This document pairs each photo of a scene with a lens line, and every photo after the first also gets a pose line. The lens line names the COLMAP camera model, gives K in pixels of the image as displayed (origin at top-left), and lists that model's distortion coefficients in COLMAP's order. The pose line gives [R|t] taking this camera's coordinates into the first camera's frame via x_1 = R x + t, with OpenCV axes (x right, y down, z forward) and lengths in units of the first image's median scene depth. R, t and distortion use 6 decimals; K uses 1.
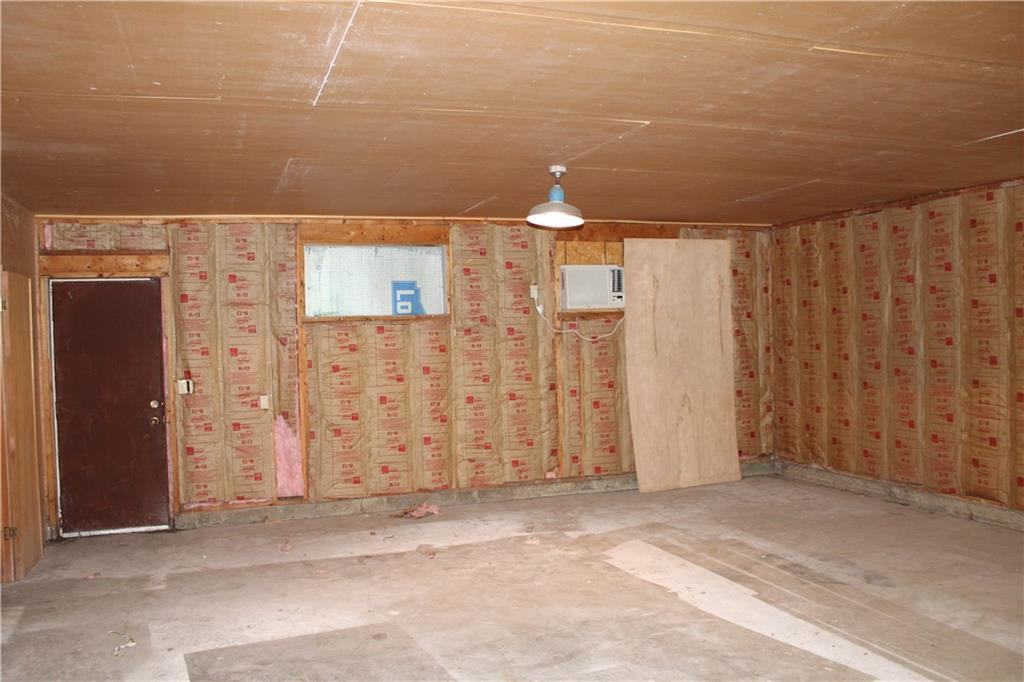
lens RADIAL K [[862.6, 0, 511.5], [0, 862.6, 342.1], [0, 0, 1]] dist [-0.147324, 0.127048]
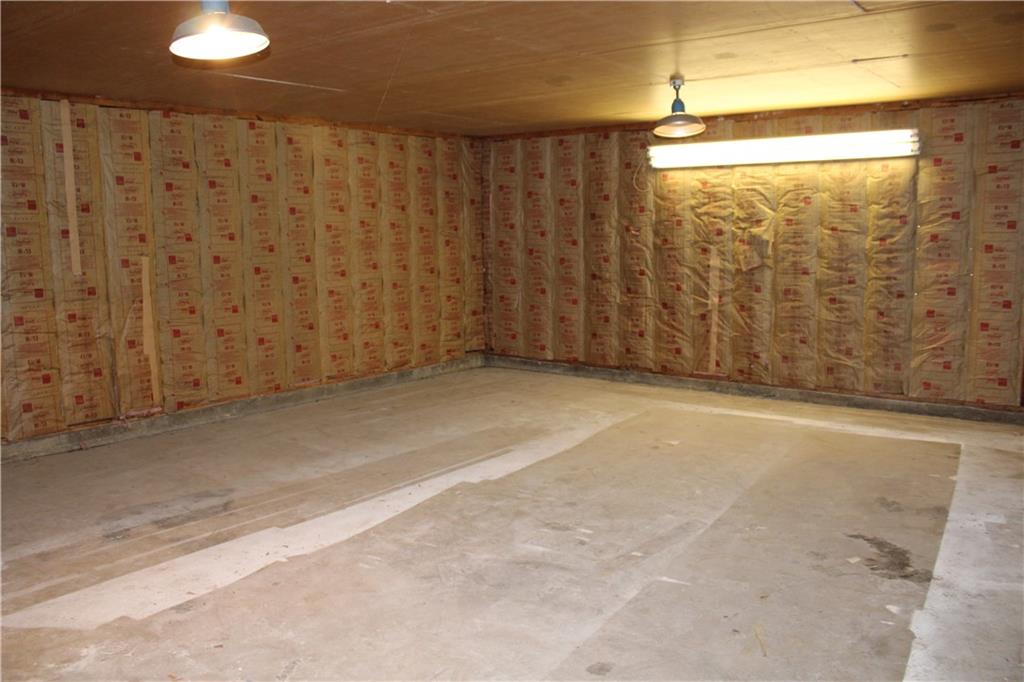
lens RADIAL K [[862.6, 0, 511.7], [0, 862.6, 340.6], [0, 0, 1]] dist [-0.147324, 0.127048]
pose [[-0.546682, -0.073652, 0.834095, -0.601853], [0.037243, 0.992999, 0.112094, 0.003848], [-0.836512, 0.092344, -0.540112, 1.265132]]
